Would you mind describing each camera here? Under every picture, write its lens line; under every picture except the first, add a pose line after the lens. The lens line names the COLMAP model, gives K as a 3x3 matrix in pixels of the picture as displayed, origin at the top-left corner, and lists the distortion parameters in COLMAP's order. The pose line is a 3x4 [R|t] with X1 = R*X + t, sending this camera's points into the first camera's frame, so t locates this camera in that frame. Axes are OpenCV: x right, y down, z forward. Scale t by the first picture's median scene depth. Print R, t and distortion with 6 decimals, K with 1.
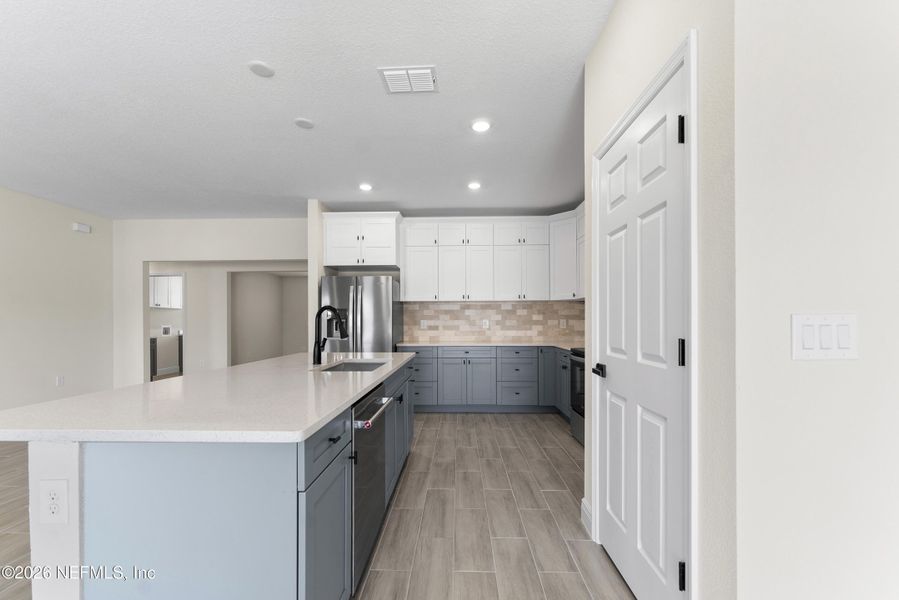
lens RADIAL K [[373.6, 0, 453.9], [0, 373.6, 319.8], [0, 0, 1]] dist [0.001891, 0.000312]
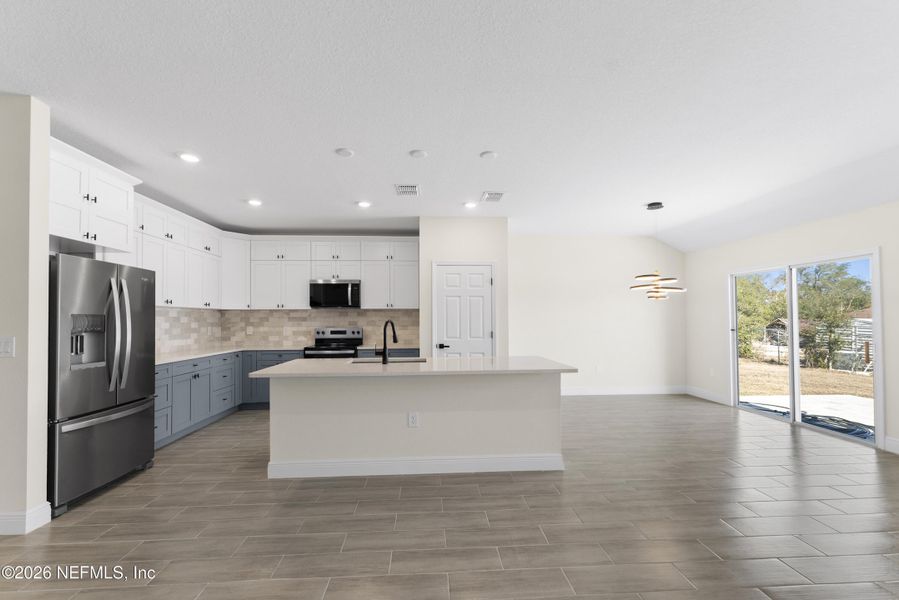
lens RADIAL K [[371.5, 0, 446.1], [0, 371.5, 315.8], [0, 0, 1]] dist [-0.000231, 0.000098]
pose [[-0.074439, 0.015421, 0.997106, -0.797667], [0.002793, 0.999880, -0.015256, -0.014304], [-0.997222, 0.001649, -0.074473, 0.414220]]
